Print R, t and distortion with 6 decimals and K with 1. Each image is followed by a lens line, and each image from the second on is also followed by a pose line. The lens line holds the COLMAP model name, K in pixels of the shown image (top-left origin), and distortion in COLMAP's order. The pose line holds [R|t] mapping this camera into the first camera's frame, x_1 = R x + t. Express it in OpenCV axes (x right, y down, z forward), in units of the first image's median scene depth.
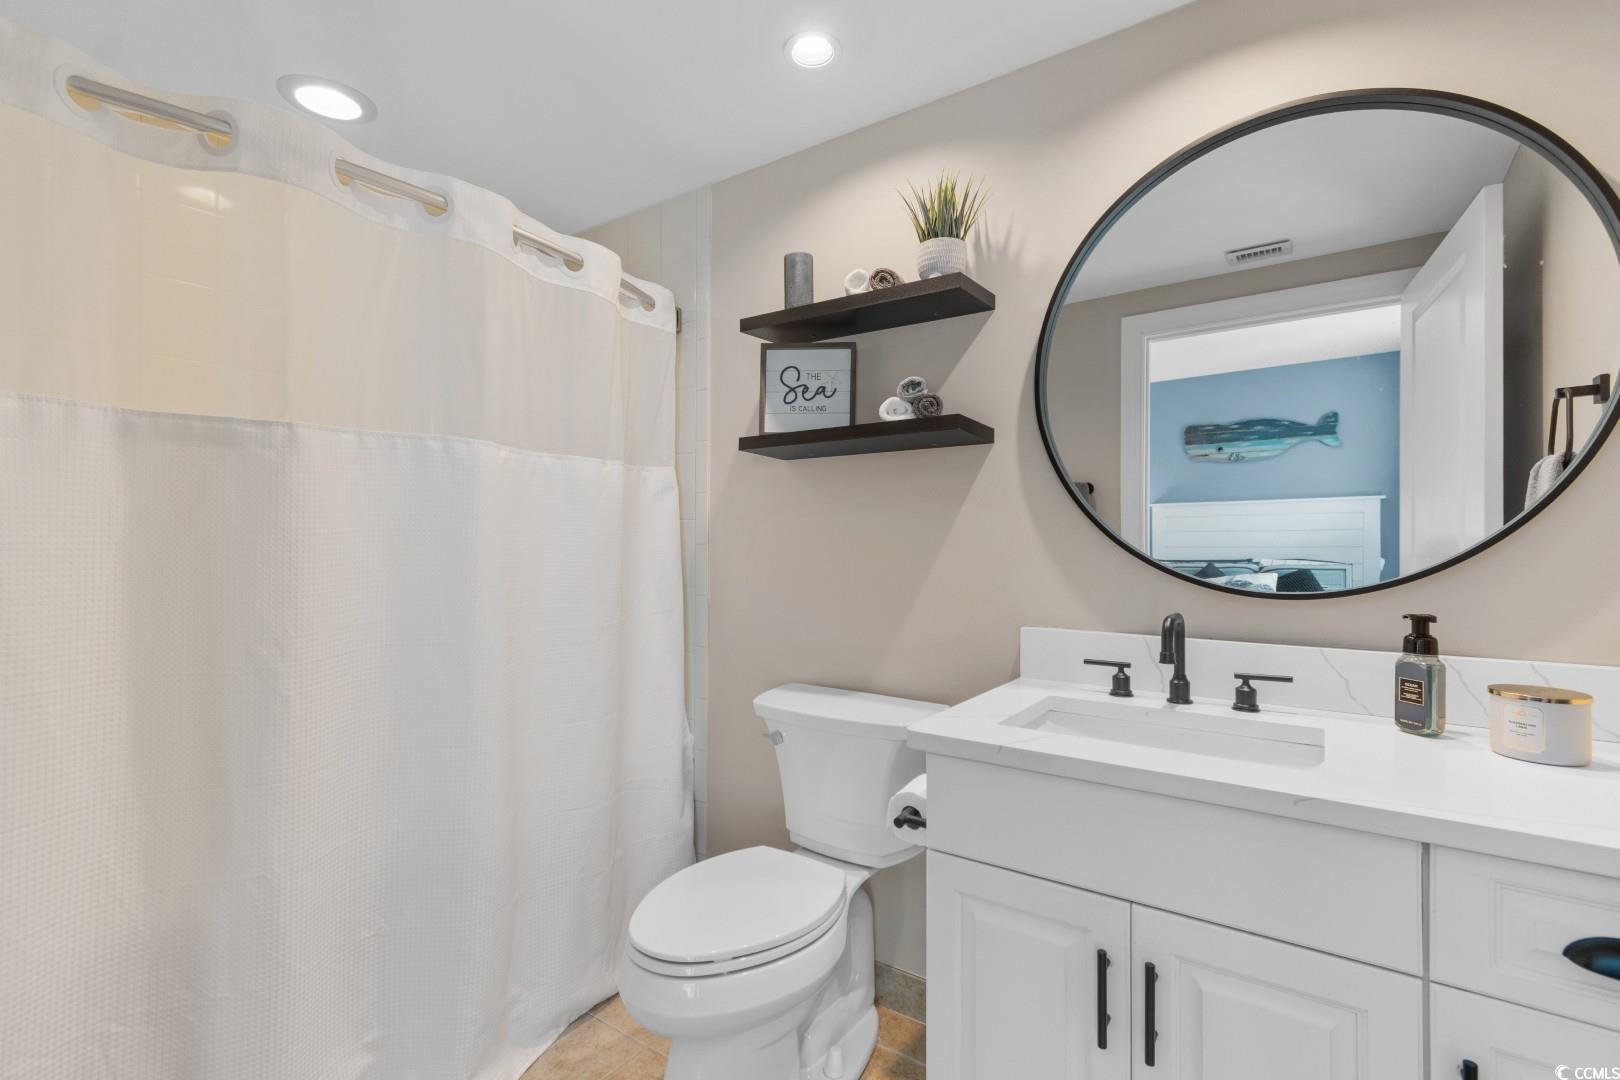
lens RADIAL K [[731.9, 0, 810.0], [0, 731.9, 540.0], [0, 0, 1]] dist [0.007870, -0.000686]
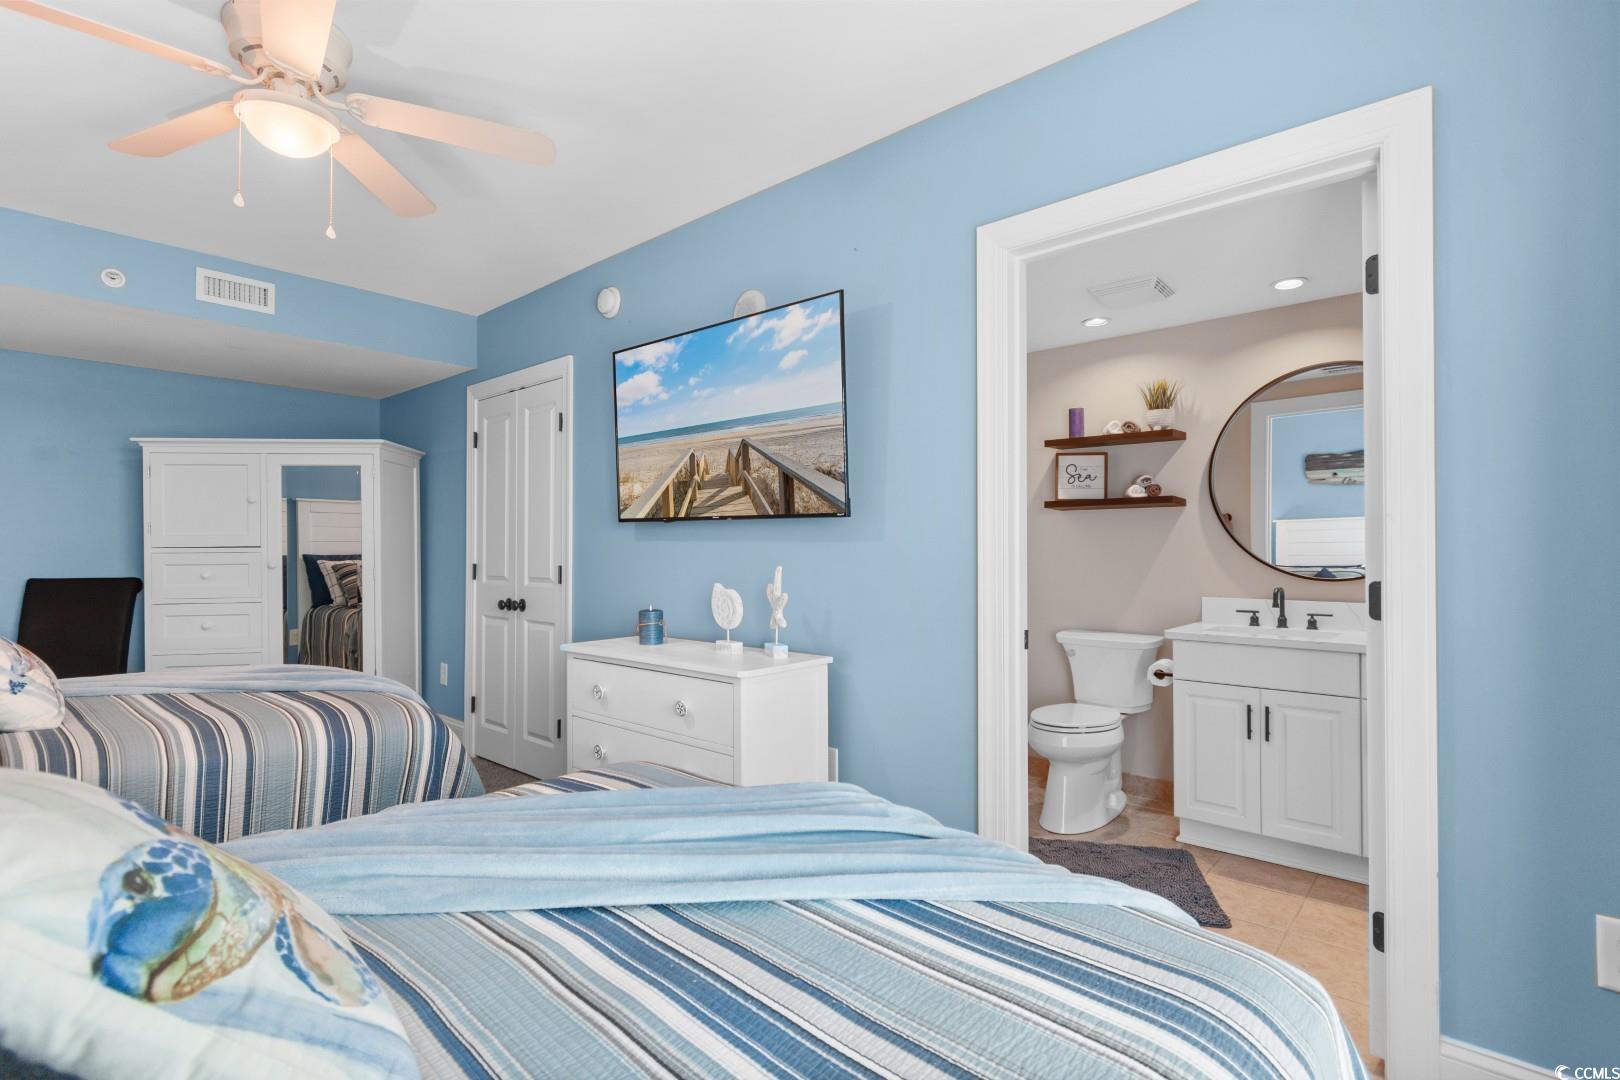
lens RADIAL K [[775.0, 0, 808.4], [0, 775.0, 538.7], [0, 0, 1]] dist [0.001919, -0.001460]
pose [[0.993703, -0.004421, -0.111958, -0.546040], [0.003244, 0.999938, -0.010694, -0.023483], [0.111998, 0.010263, 0.993655, -1.241096]]
